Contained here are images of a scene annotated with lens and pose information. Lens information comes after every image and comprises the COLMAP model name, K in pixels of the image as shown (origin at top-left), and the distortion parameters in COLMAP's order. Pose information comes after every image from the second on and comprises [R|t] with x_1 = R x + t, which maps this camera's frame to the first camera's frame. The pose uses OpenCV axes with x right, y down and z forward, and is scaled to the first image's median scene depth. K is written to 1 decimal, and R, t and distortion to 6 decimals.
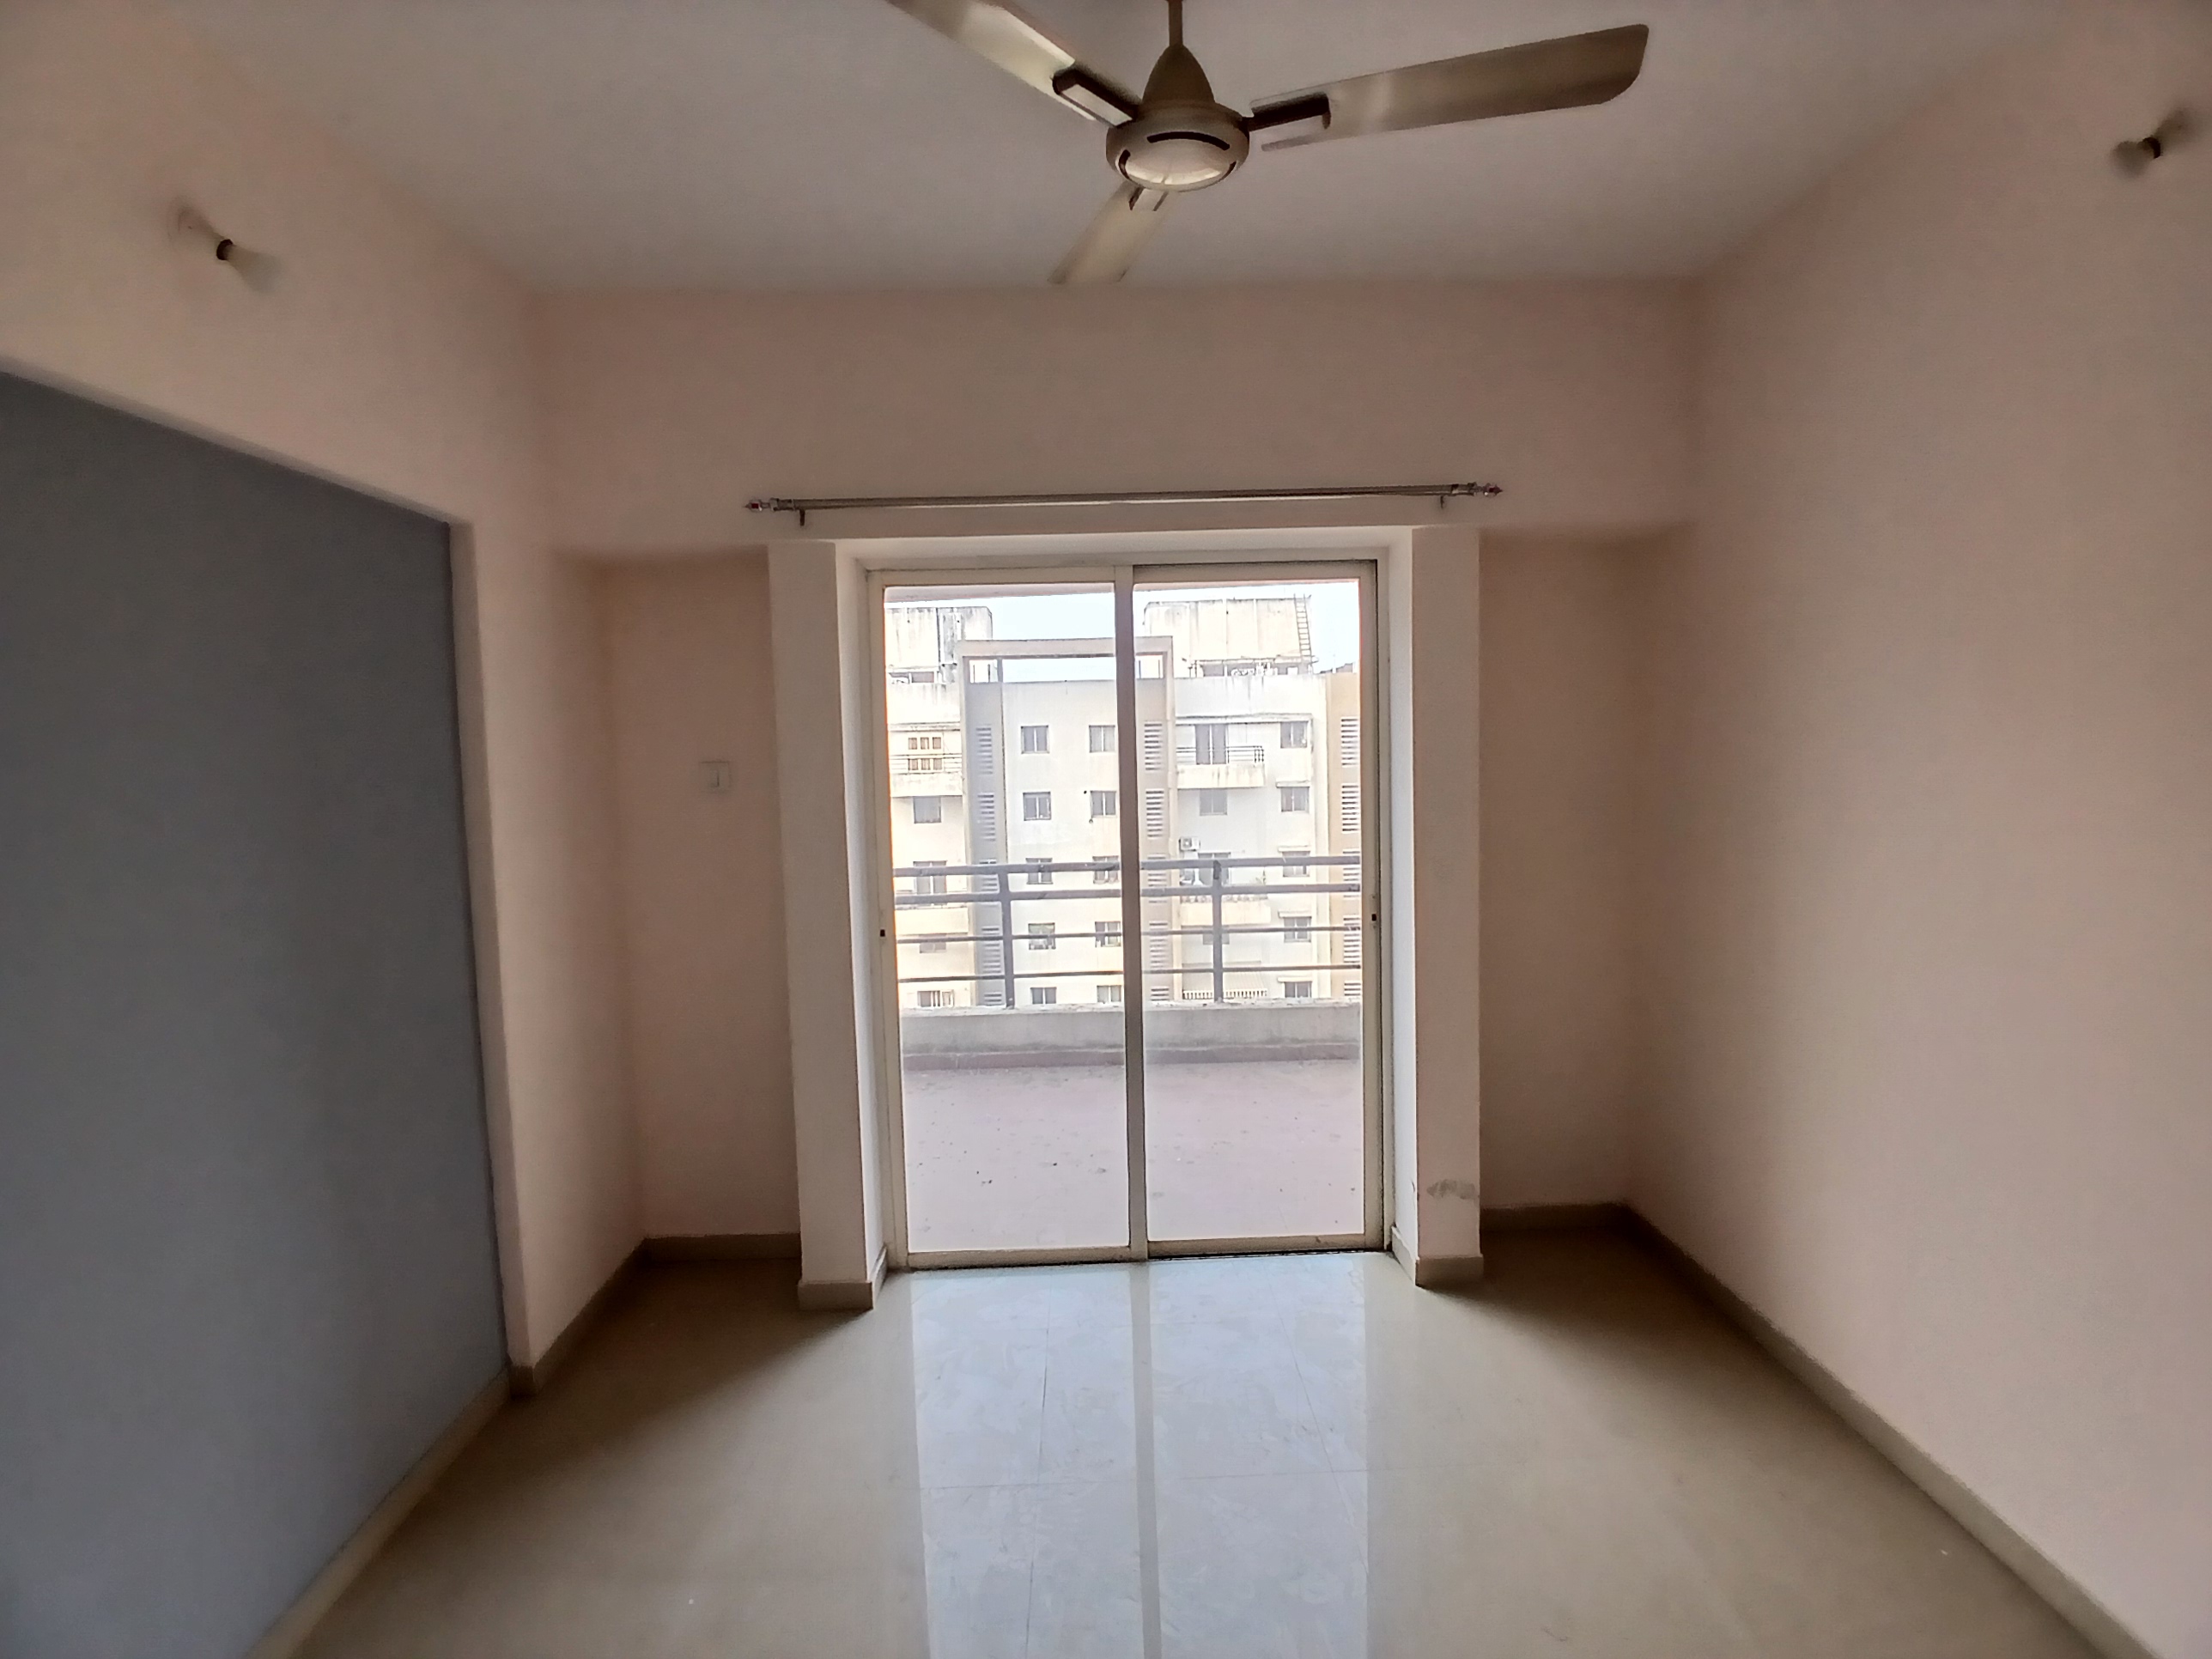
lens RADIAL K [[1101.5, 0, 1102.3], [0, 1101.5, 805.5], [0, 0, 1]] dist [0.002053, -0.043888]
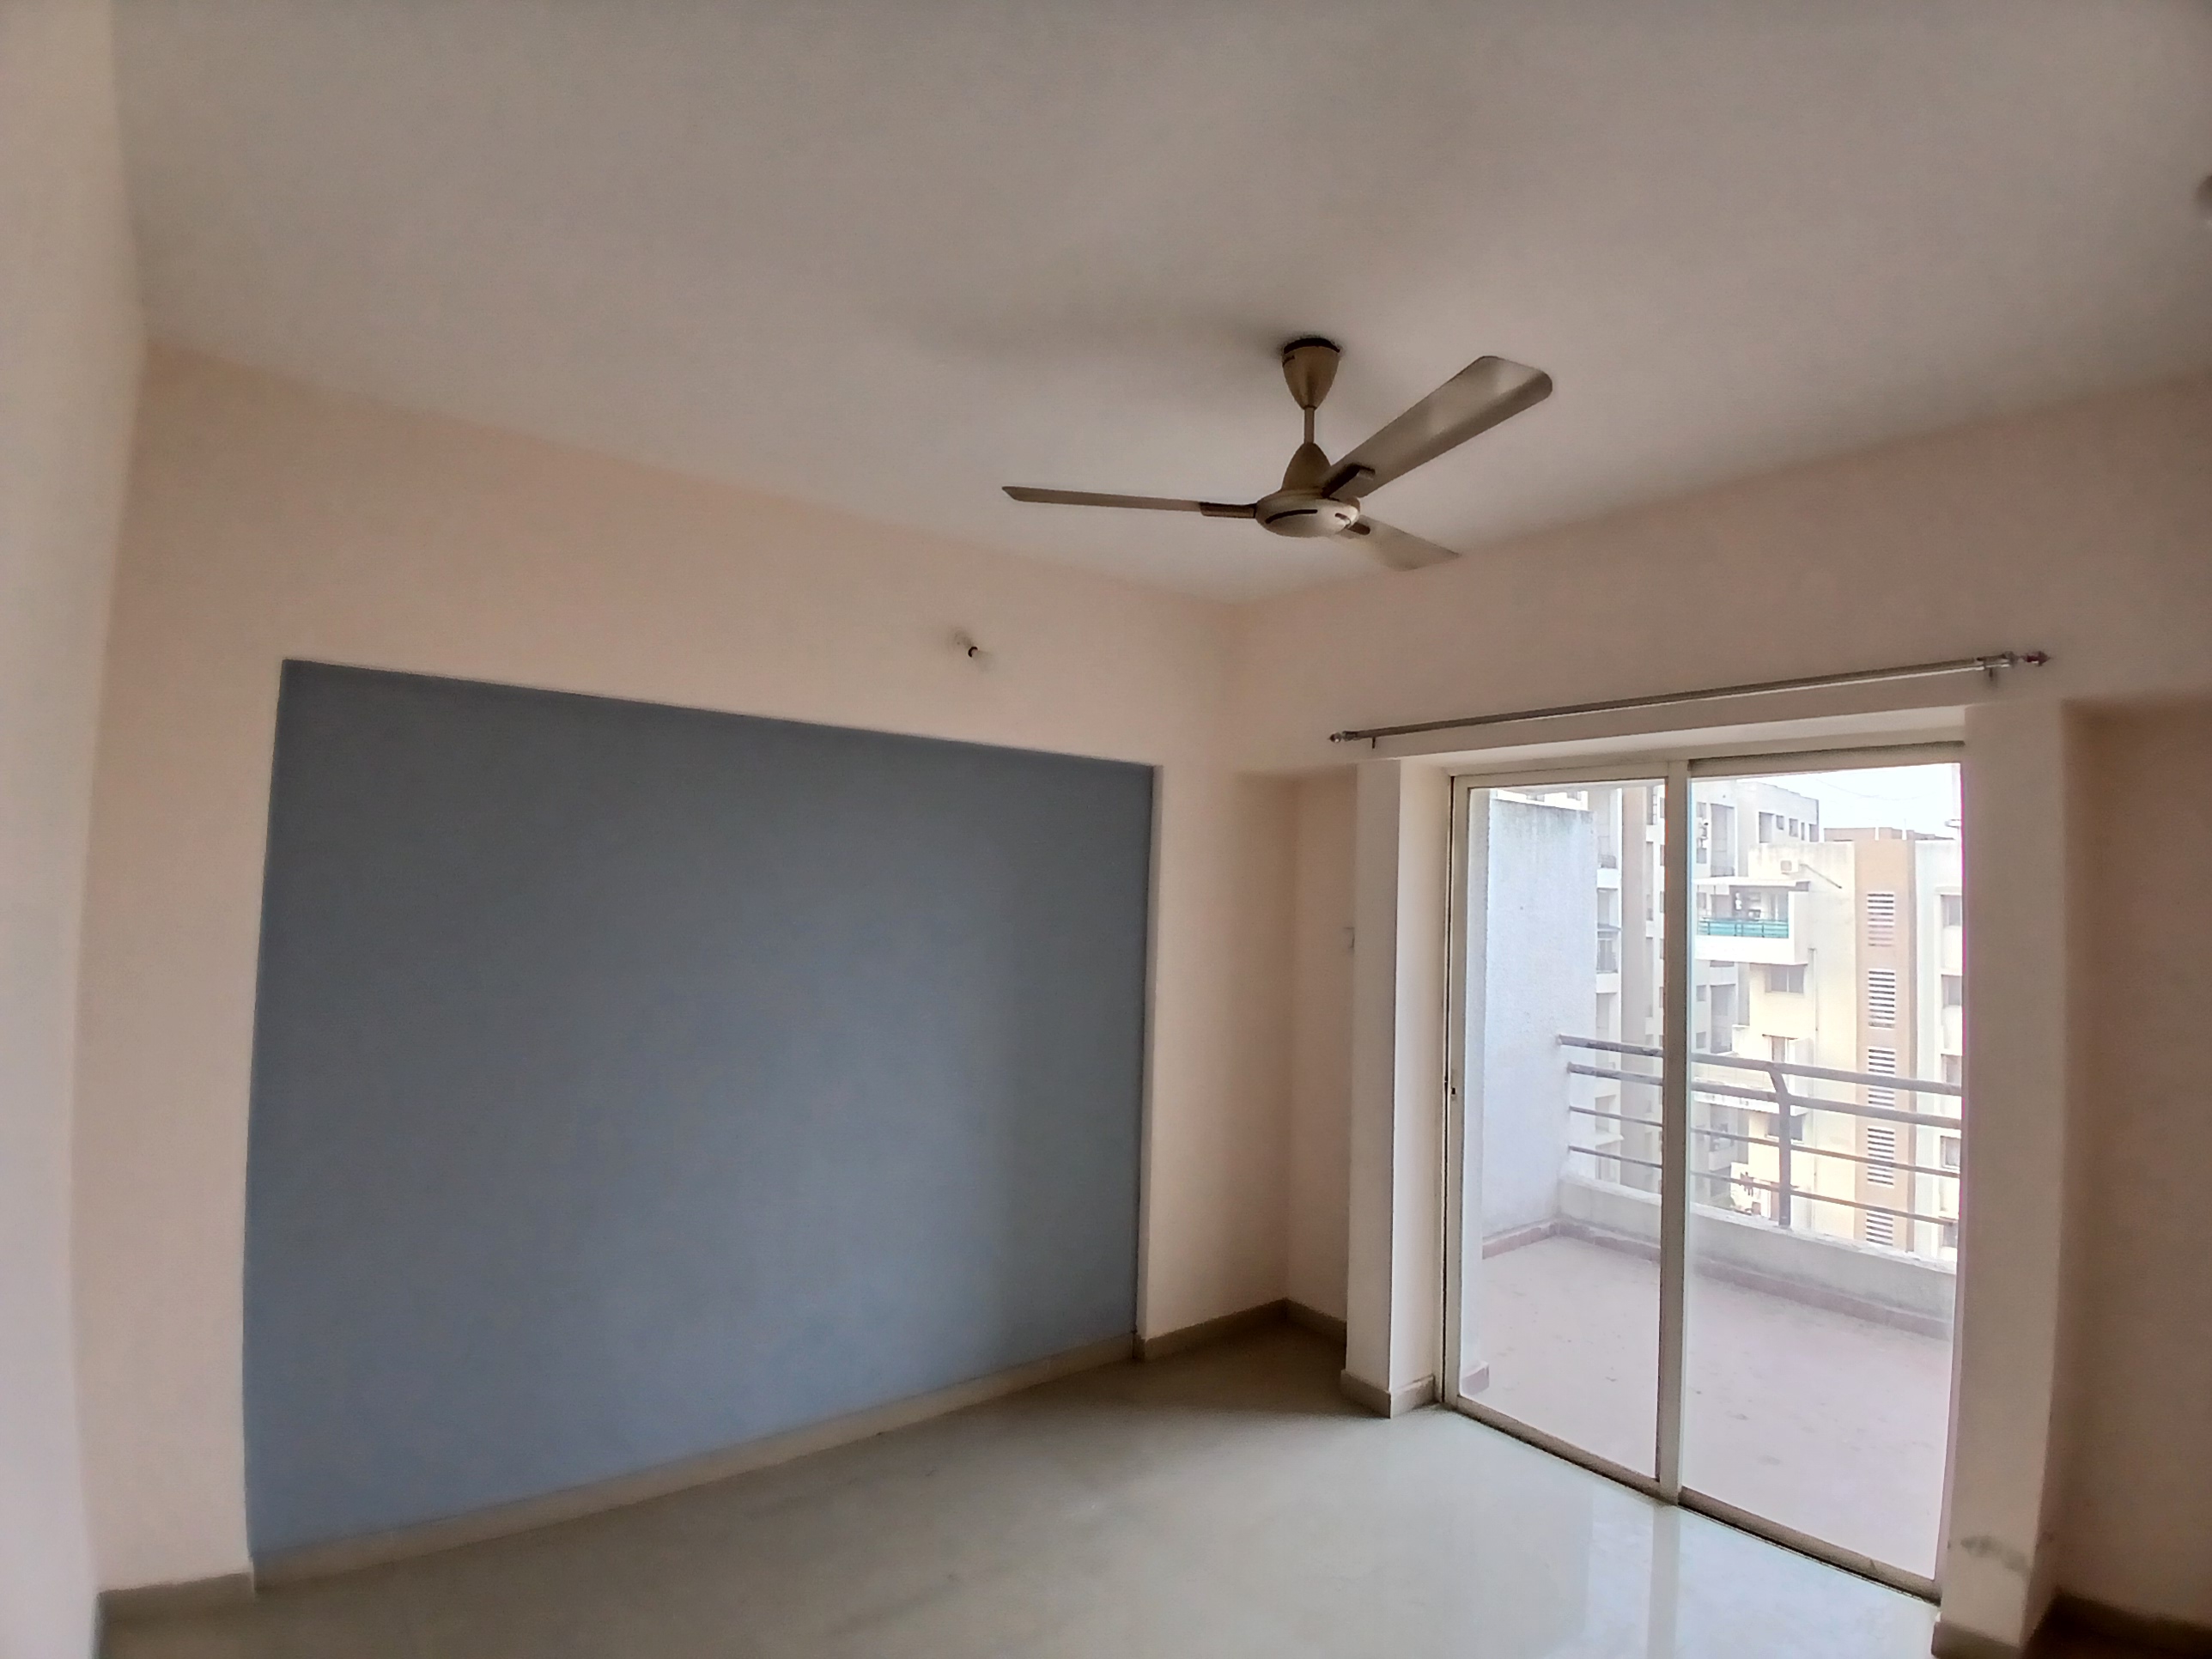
lens RADIAL K [[1090.1, 0, 1109.5], [0, 1090.1, 823.4], [0, 0, 1]] dist [-0.000609, -0.045106]
pose [[0.589907, -0.004613, -0.807458, 0.297131], [-0.091682, 0.993134, -0.072654, -0.026947], [0.802250, 0.116889, 0.585434, 0.018983]]
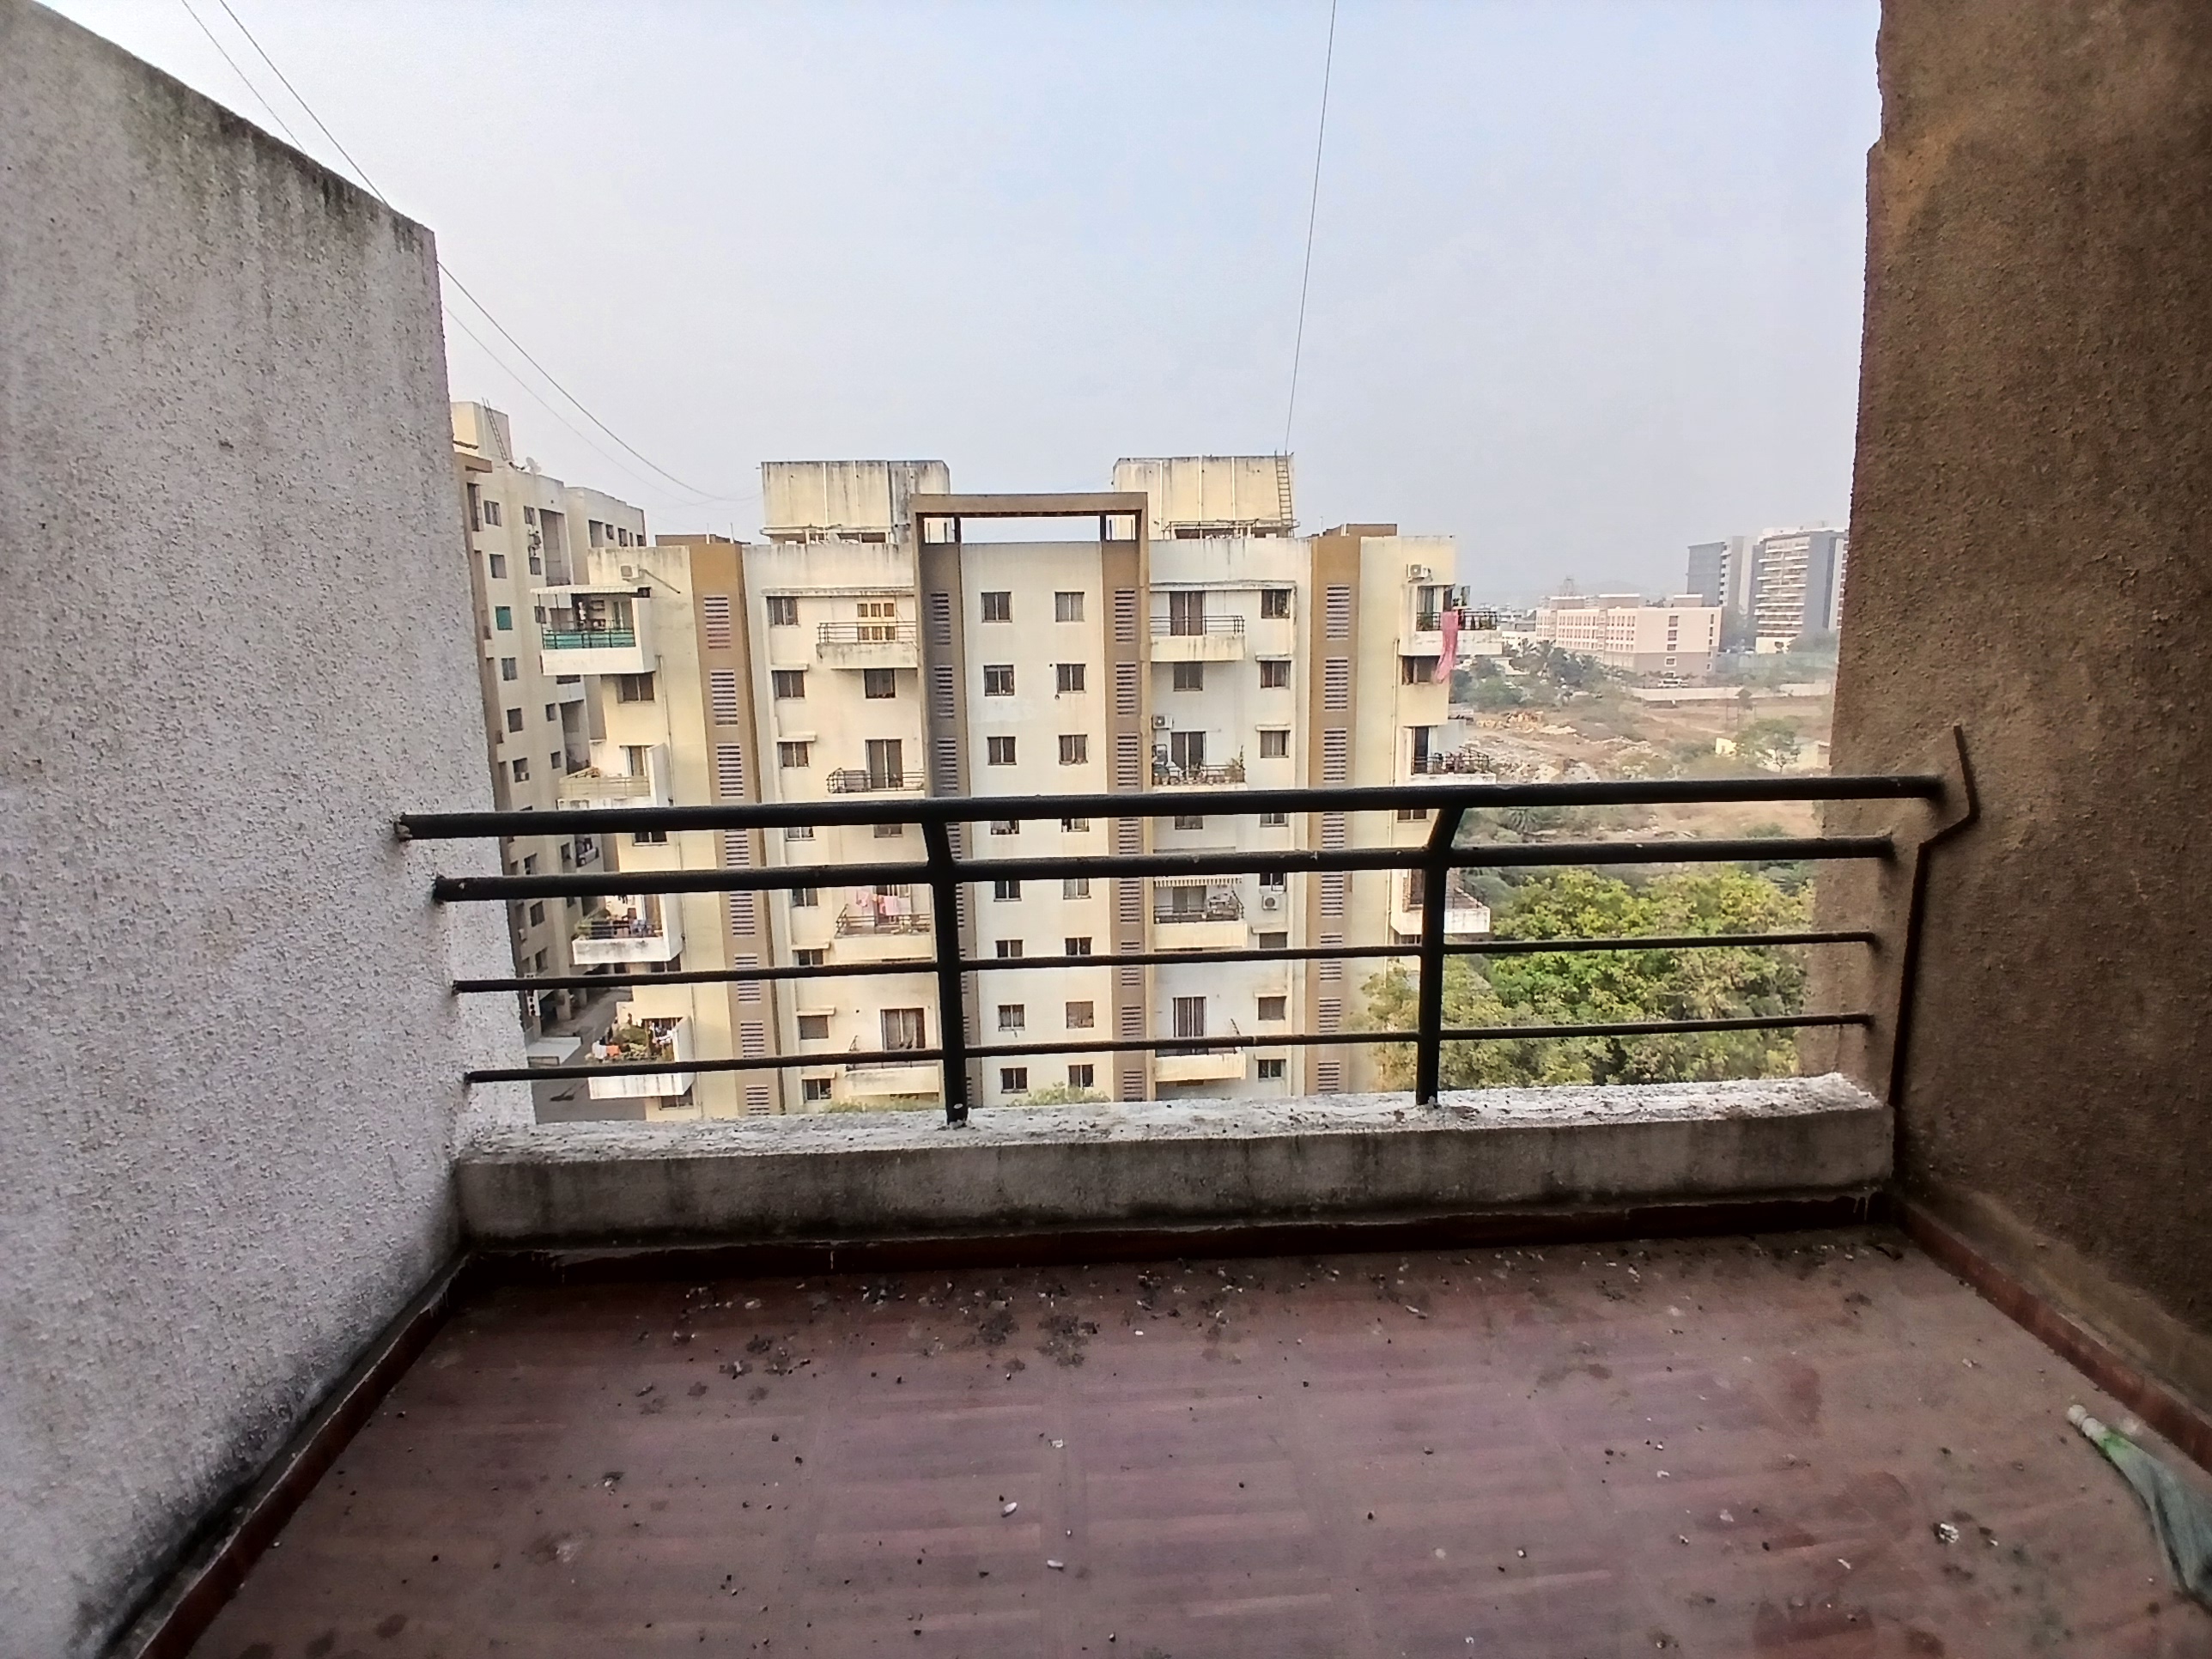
lens RADIAL K [[1090.1, 0, 1109.5], [0, 1090.1, 823.4], [0, 0, 1]] dist [-0.000609, -0.045106]
pose [[0.999123, 0.000669, 0.041876, -0.041031], [-0.006074, 0.991617, 0.129071, 0.008888], [-0.041439, -0.129212, 0.990751, 0.583662]]
